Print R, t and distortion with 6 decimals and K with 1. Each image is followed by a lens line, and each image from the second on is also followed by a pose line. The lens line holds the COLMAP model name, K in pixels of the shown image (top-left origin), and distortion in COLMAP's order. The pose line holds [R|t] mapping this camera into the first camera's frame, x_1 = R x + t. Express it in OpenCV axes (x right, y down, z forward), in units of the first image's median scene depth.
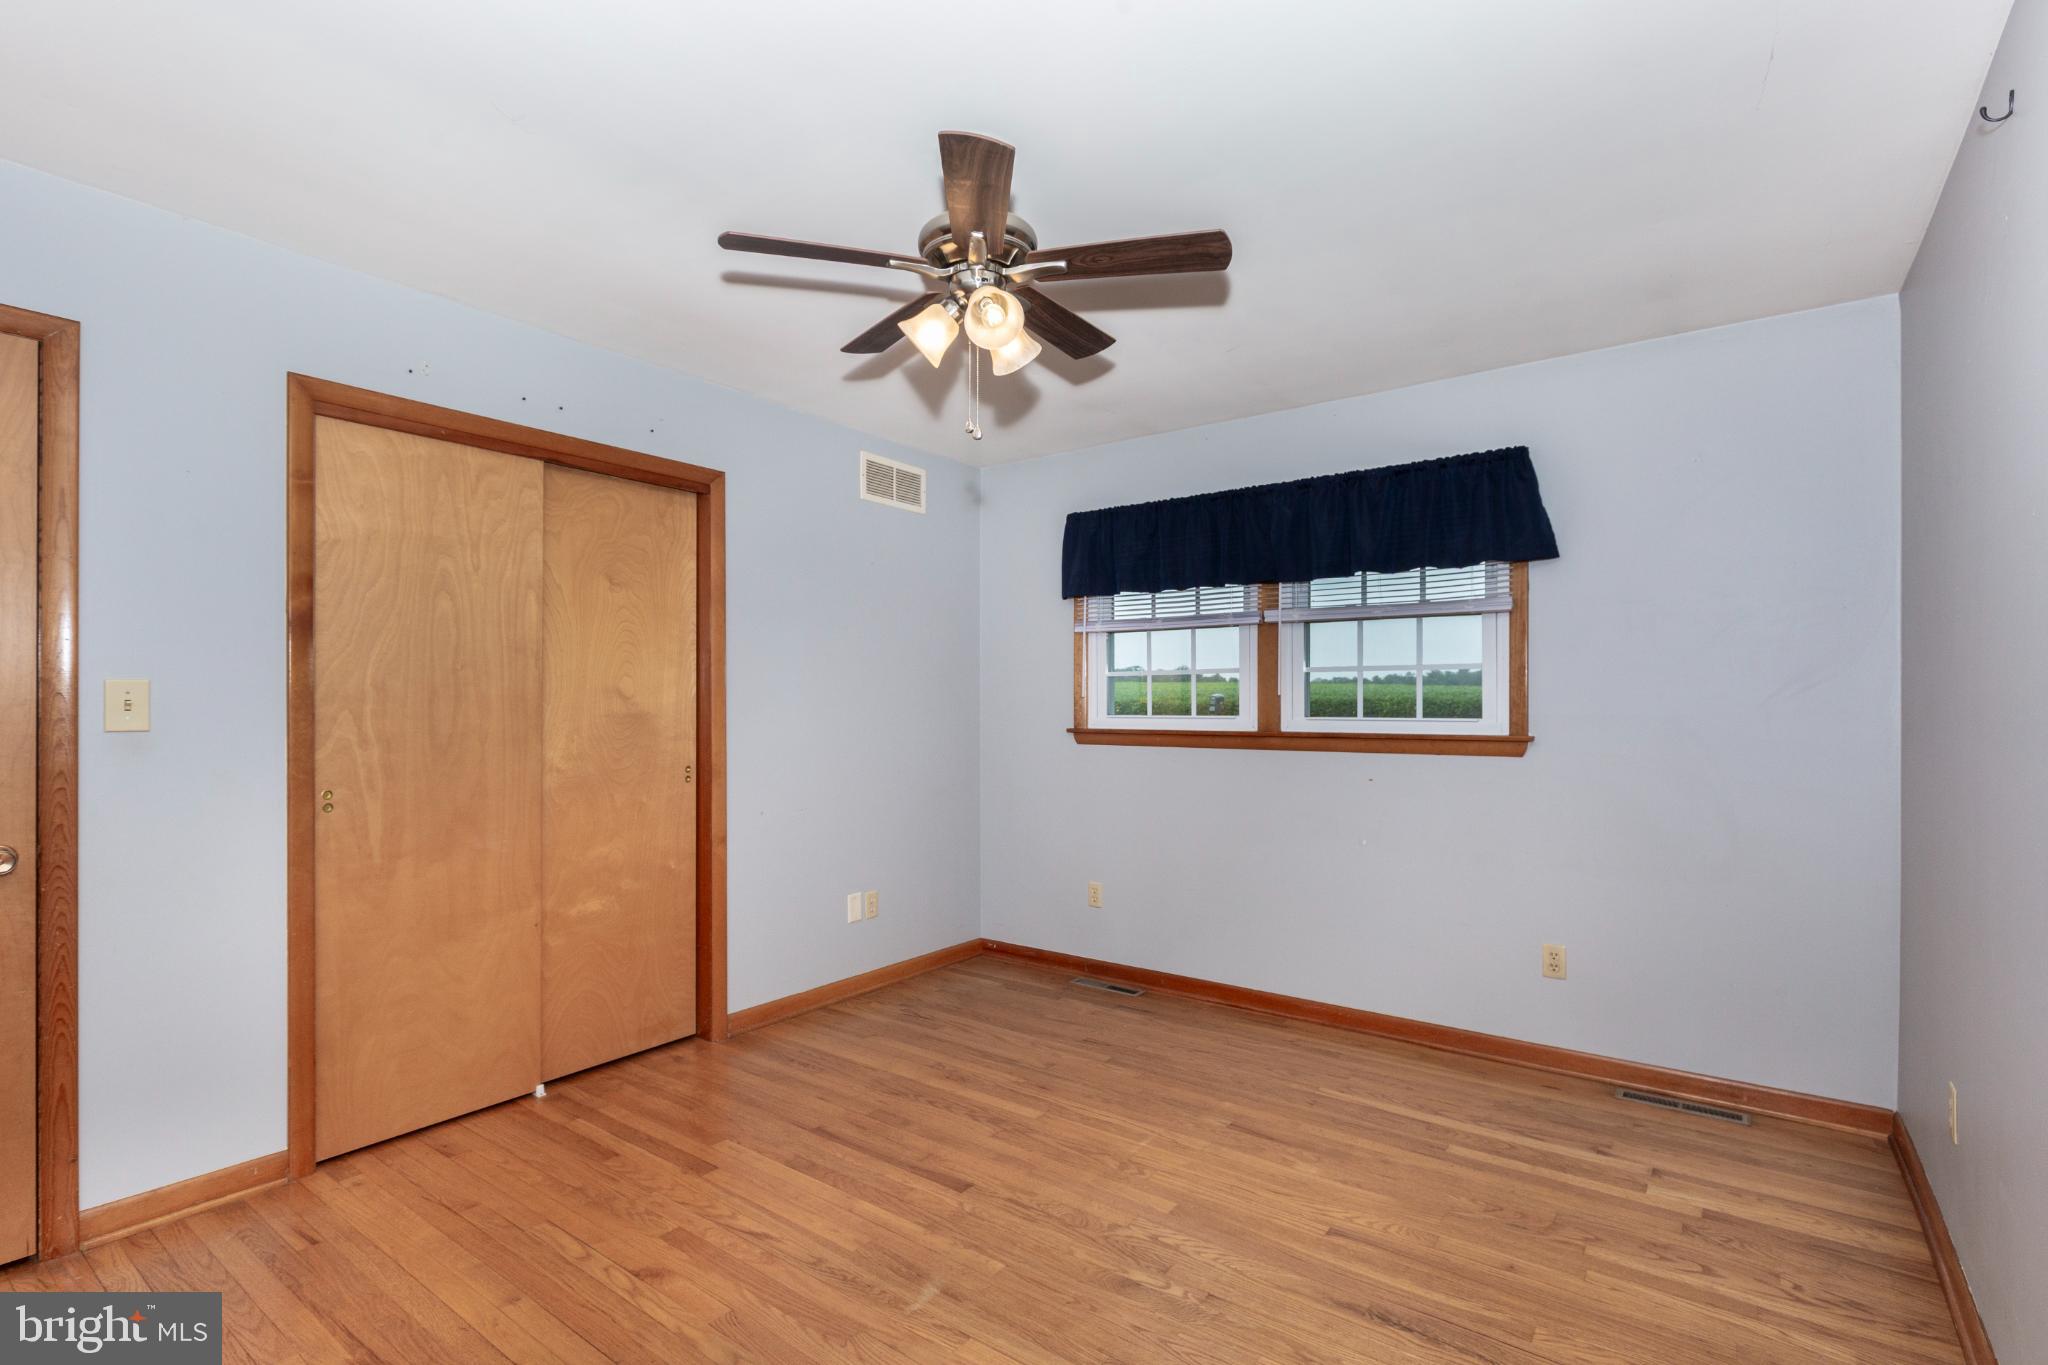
lens RADIAL K [[943.9, 0, 1022.8], [0, 943.9, 692.4], [0, 0, 1]] dist [0.004569, -0.000207]
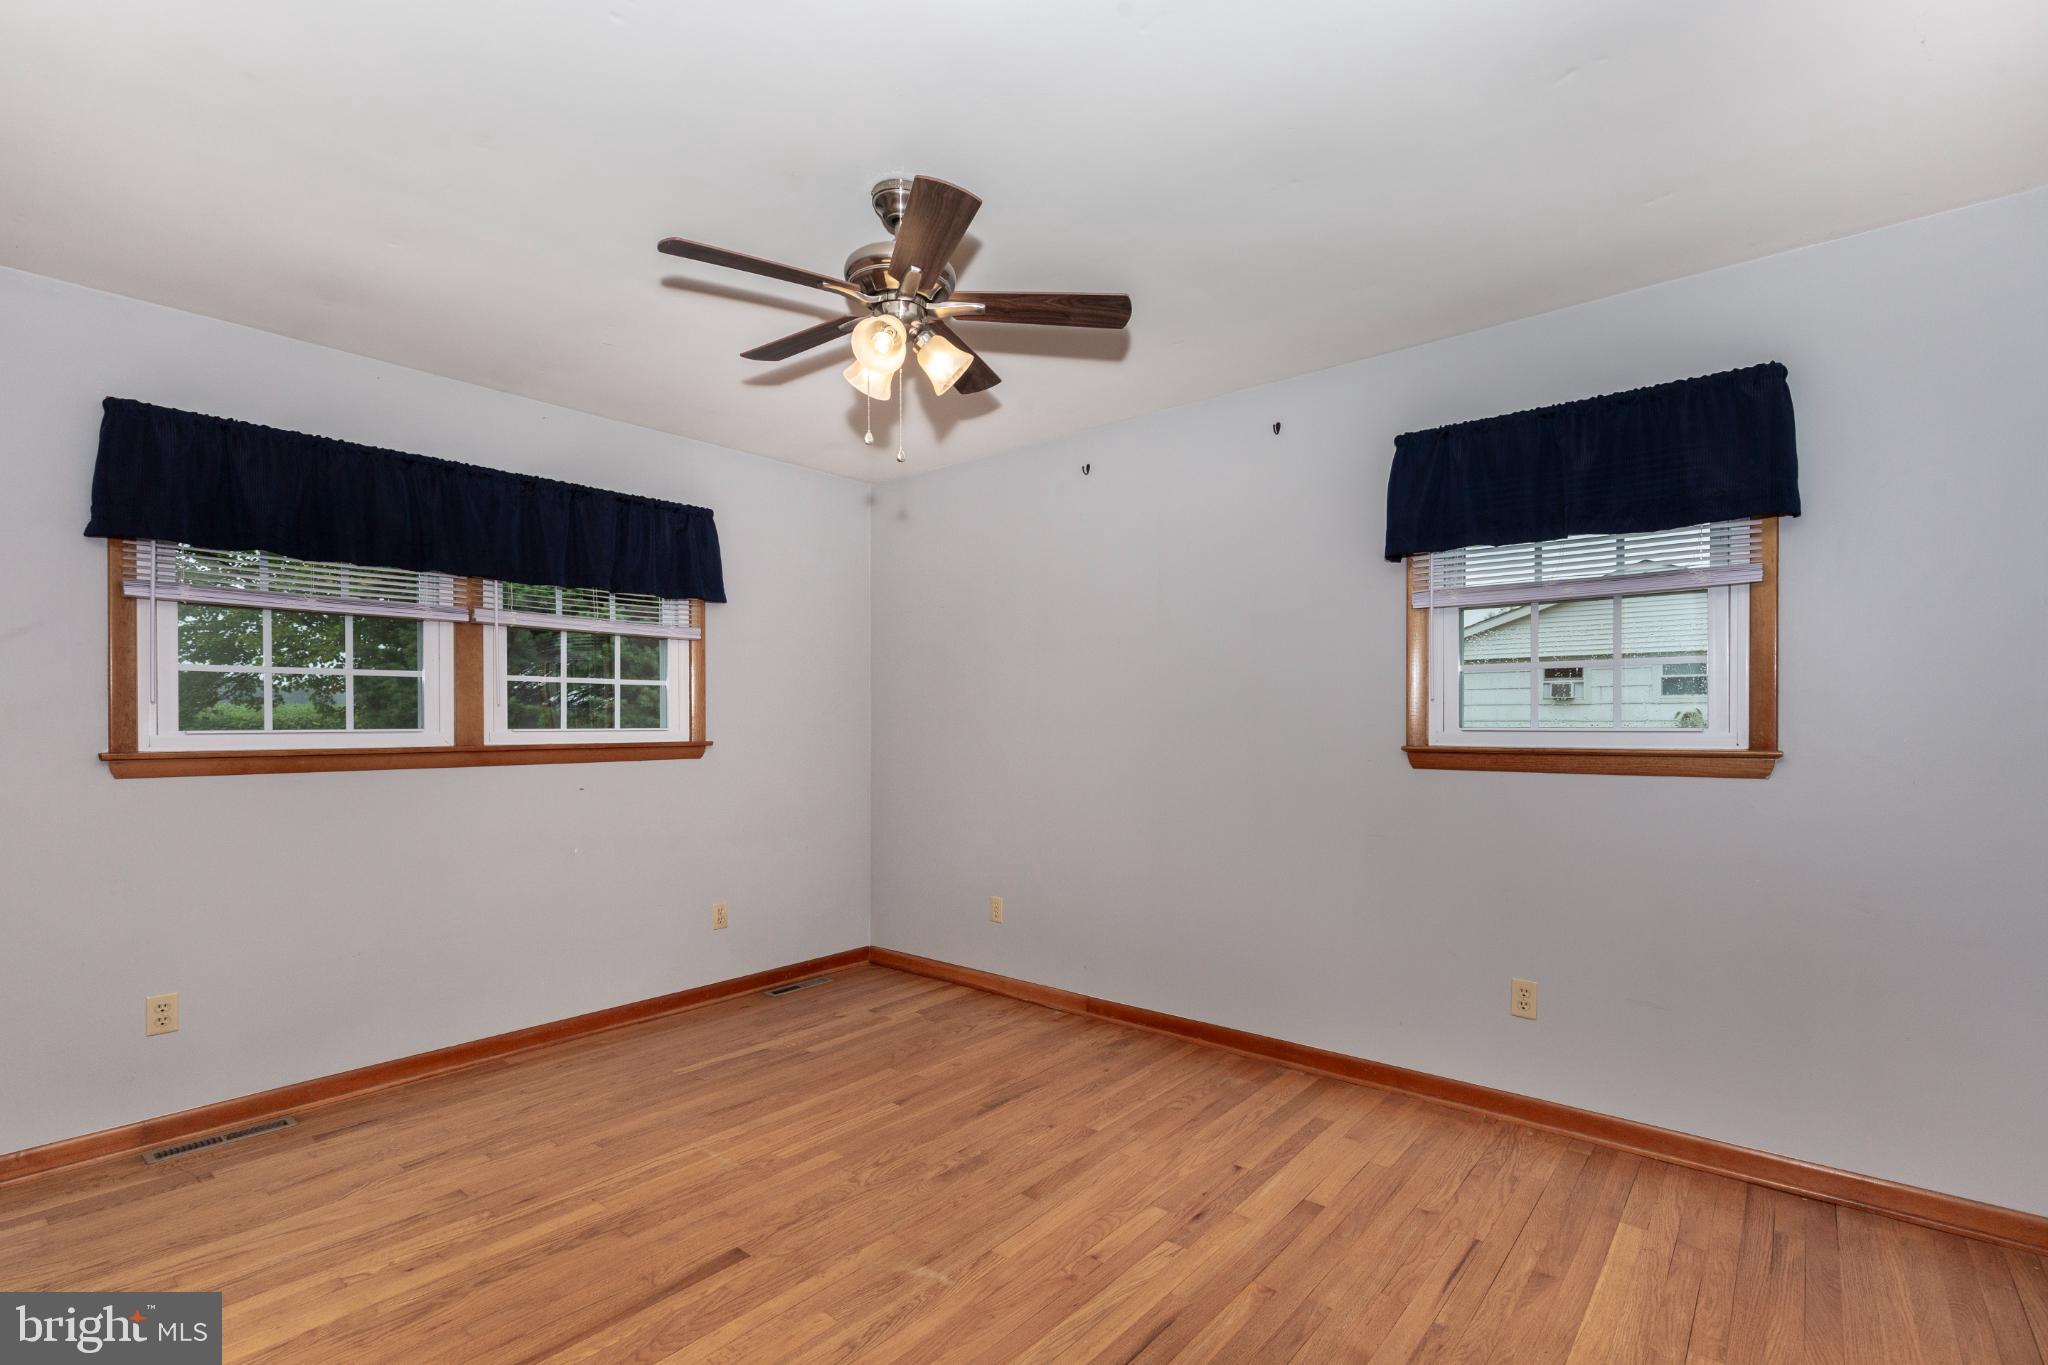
lens RADIAL K [[963.0, 0, 1028.0], [0, 963.0, 725.2], [0, 0, 1]] dist [0.002082, -0.000087]
pose [[0.044333, -0.007941, 0.998985, -0.722521], [-0.020129, 0.999758, 0.008840, 0.004692], [-0.998814, -0.020500, 0.044162, 0.522170]]
